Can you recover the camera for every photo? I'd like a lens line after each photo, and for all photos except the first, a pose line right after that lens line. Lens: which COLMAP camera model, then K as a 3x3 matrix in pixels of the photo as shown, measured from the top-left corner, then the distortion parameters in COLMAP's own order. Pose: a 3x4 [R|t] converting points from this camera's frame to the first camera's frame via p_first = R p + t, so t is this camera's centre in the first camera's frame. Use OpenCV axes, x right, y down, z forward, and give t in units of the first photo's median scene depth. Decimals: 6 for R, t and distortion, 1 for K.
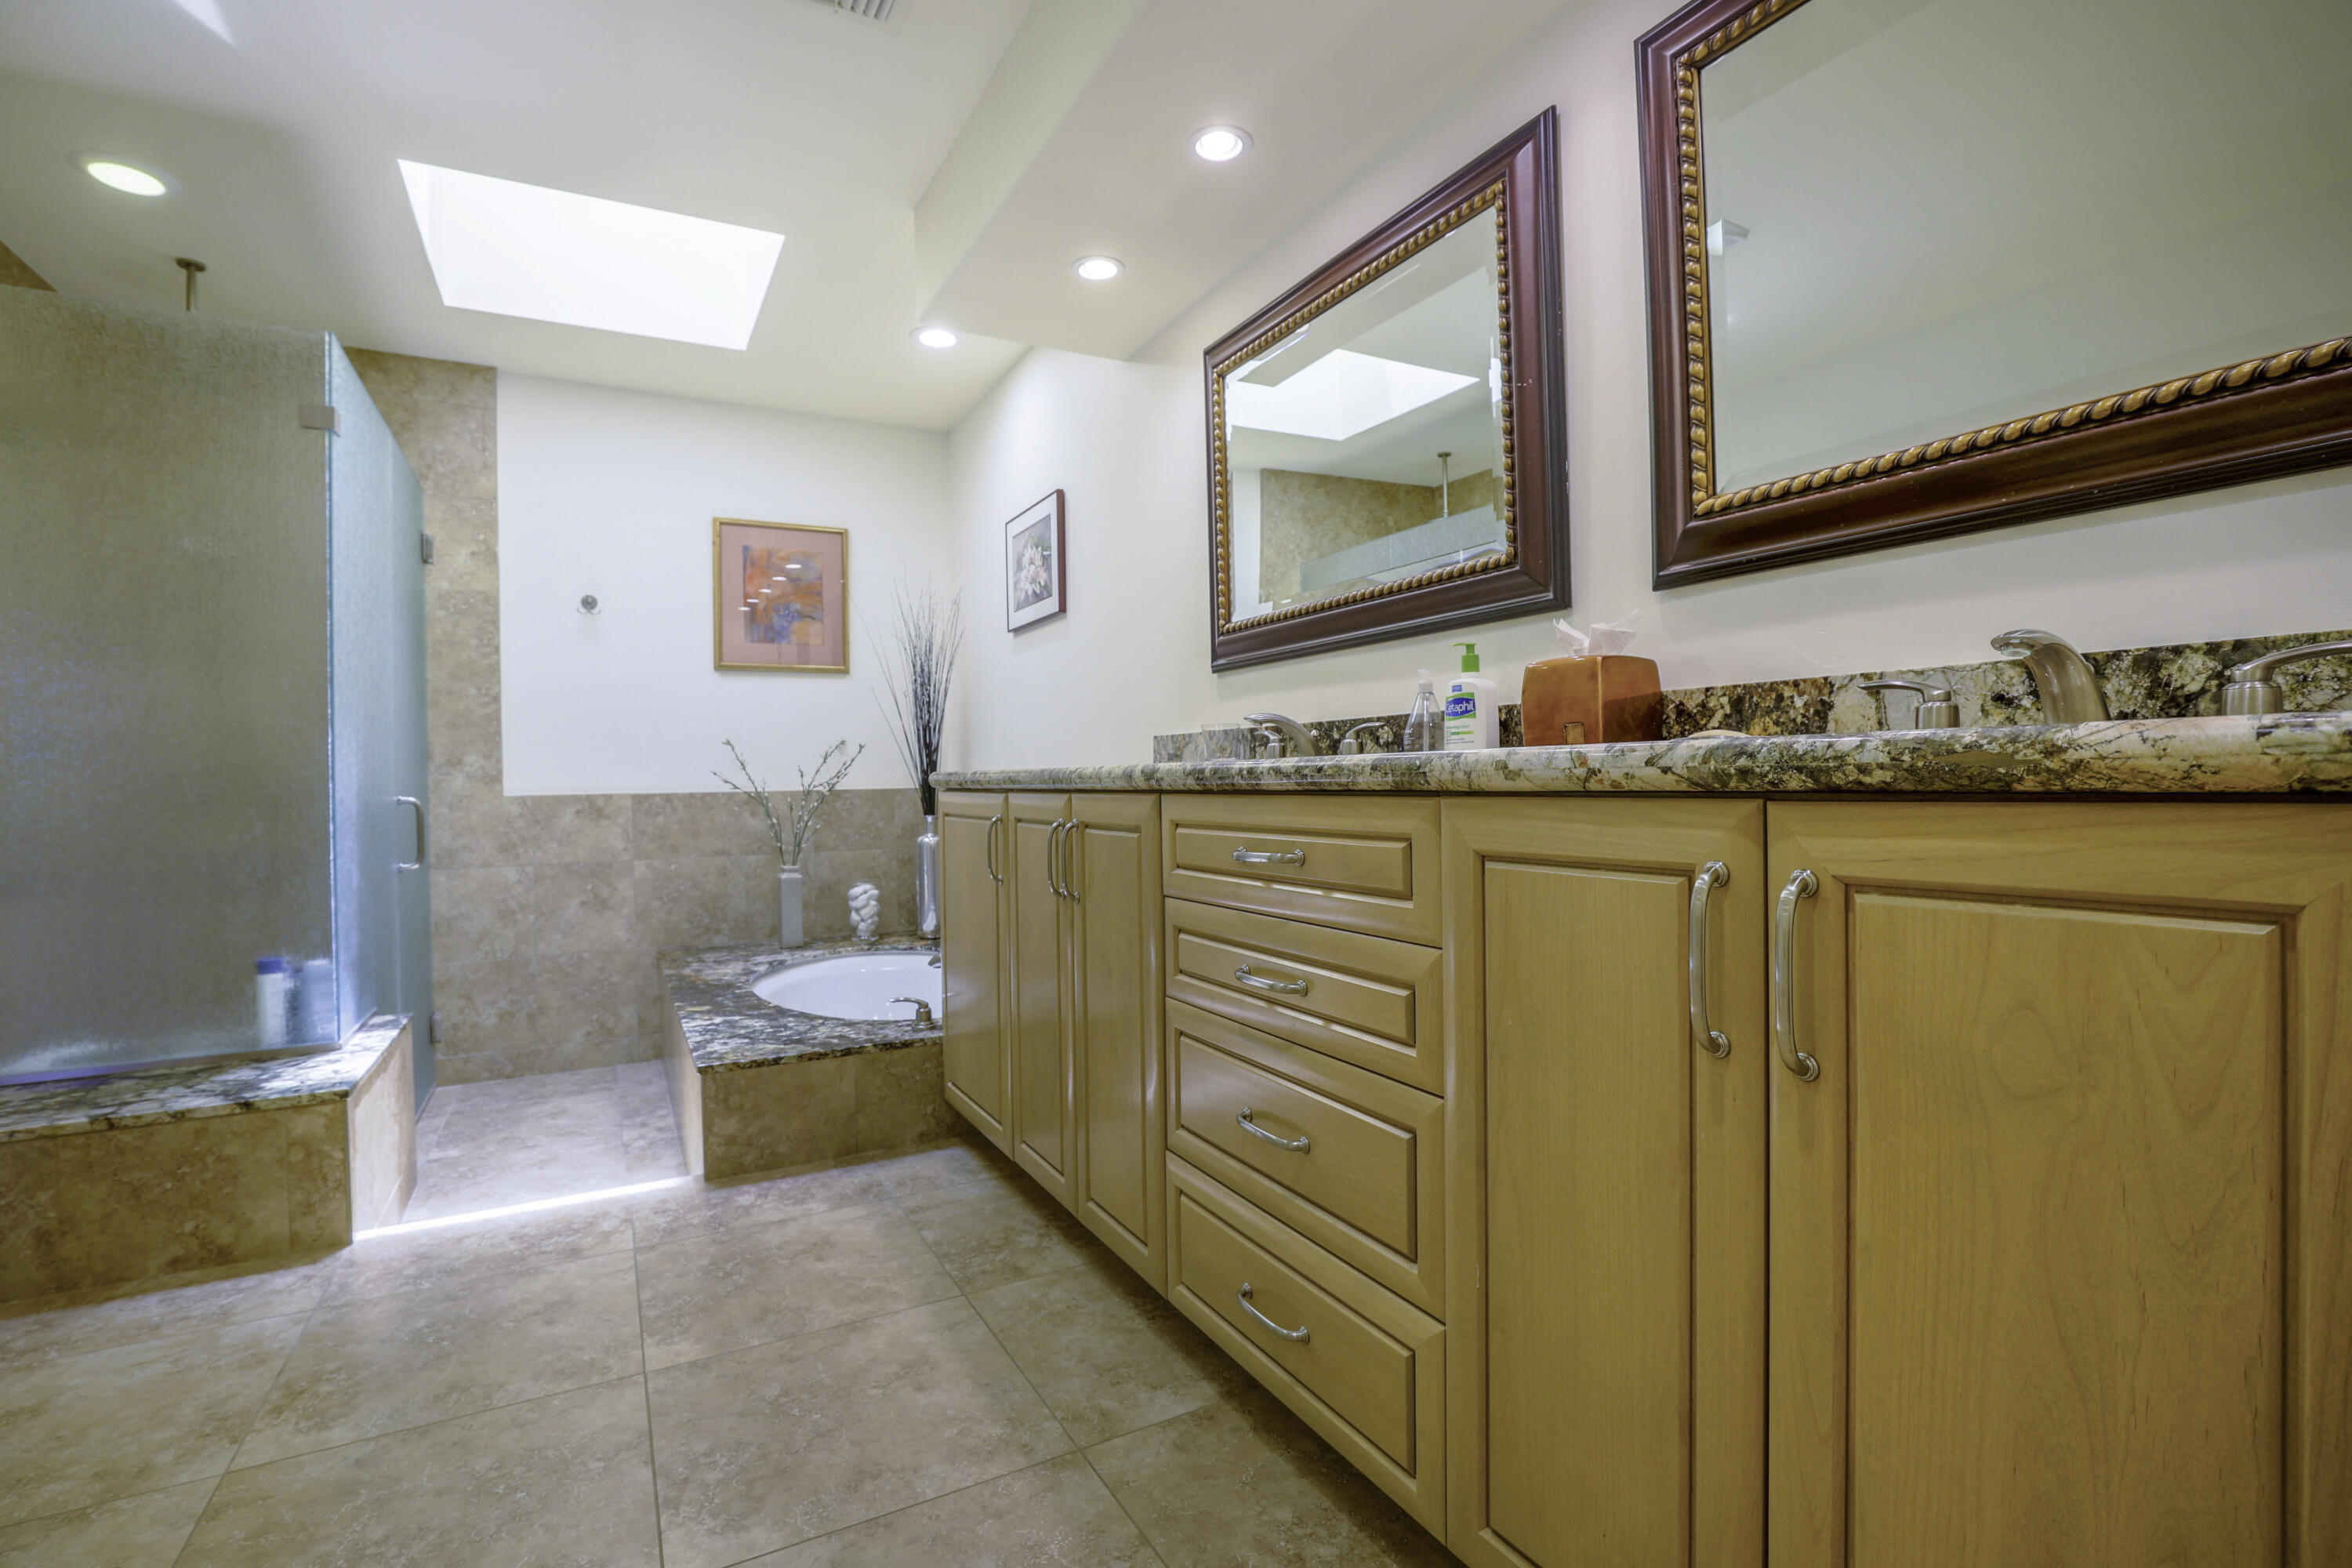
lens RADIAL K [[1071.2, 0, 1186.8], [0, 1071.2, 780.7], [0, 0, 1]] dist [-0.039362, 0.007910]
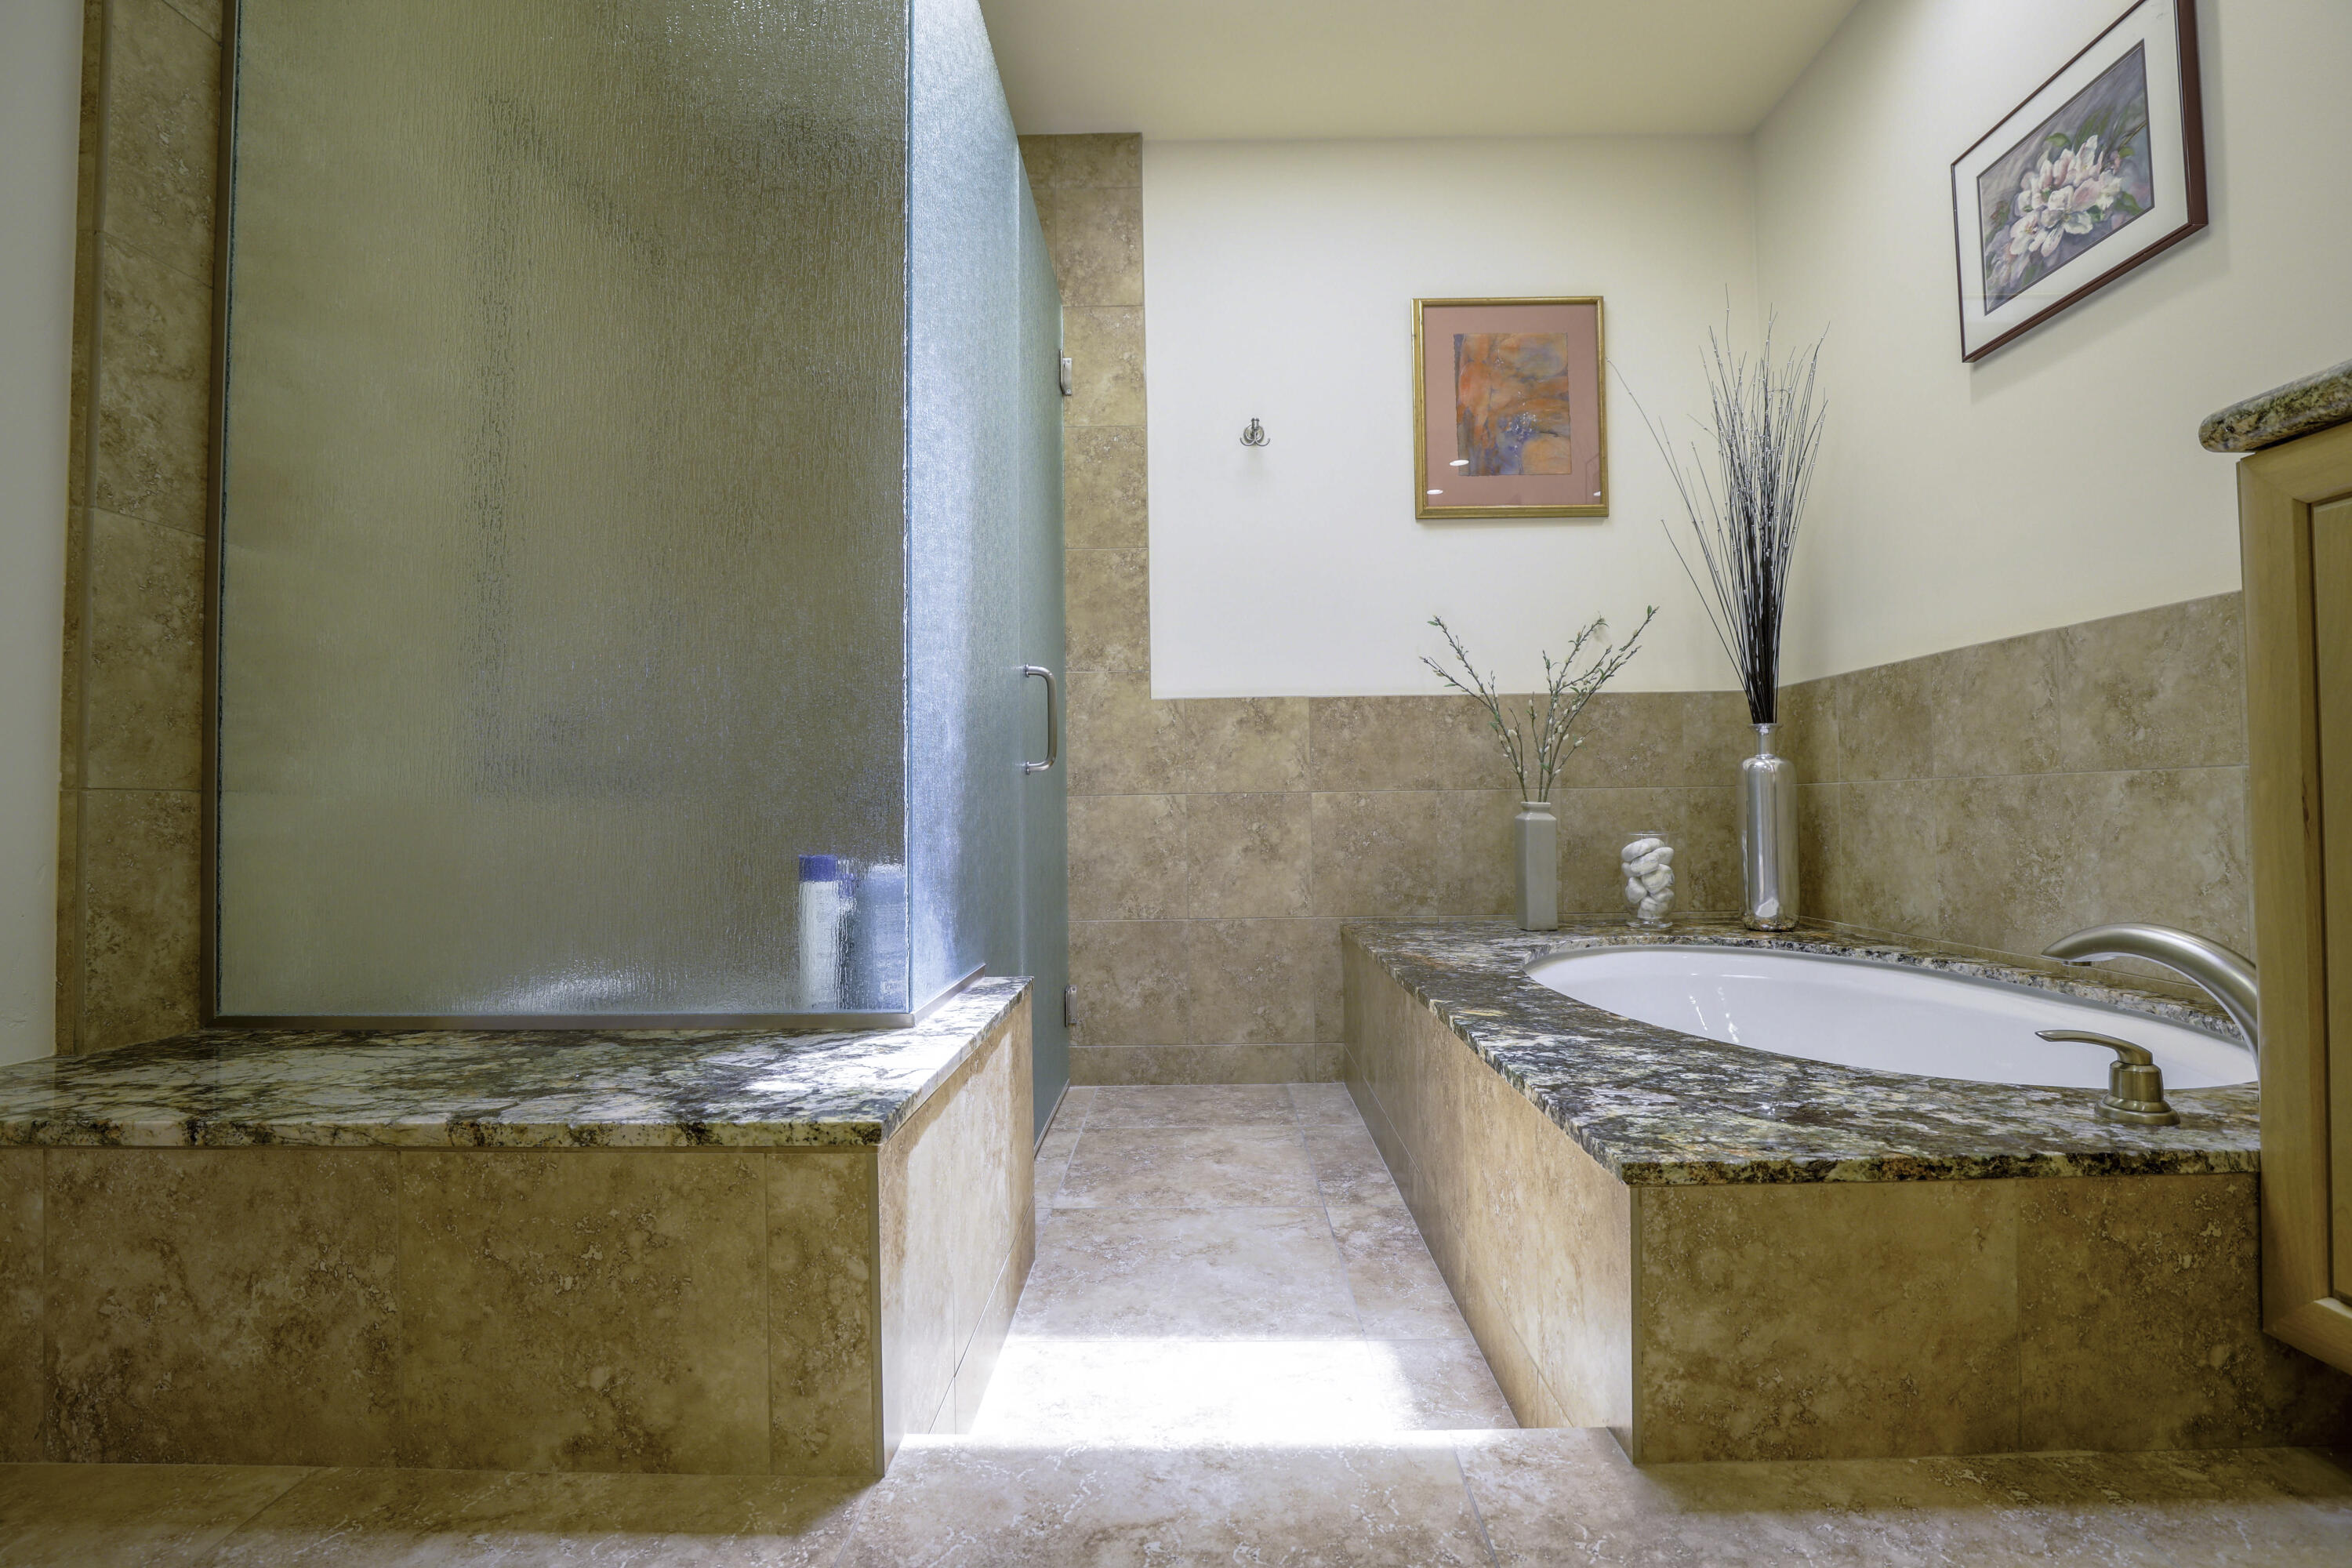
lens RADIAL K [[1071.2, 0, 1186.8], [0, 1071.2, 780.7], [0, 0, 1]] dist [-0.039362, 0.007910]
pose [[0.866401, -0.007121, -0.499298, -0.257826], [-0.003235, 0.999797, -0.019873, 0.088467], [0.499338, 0.018833, 0.866203, 0.372372]]
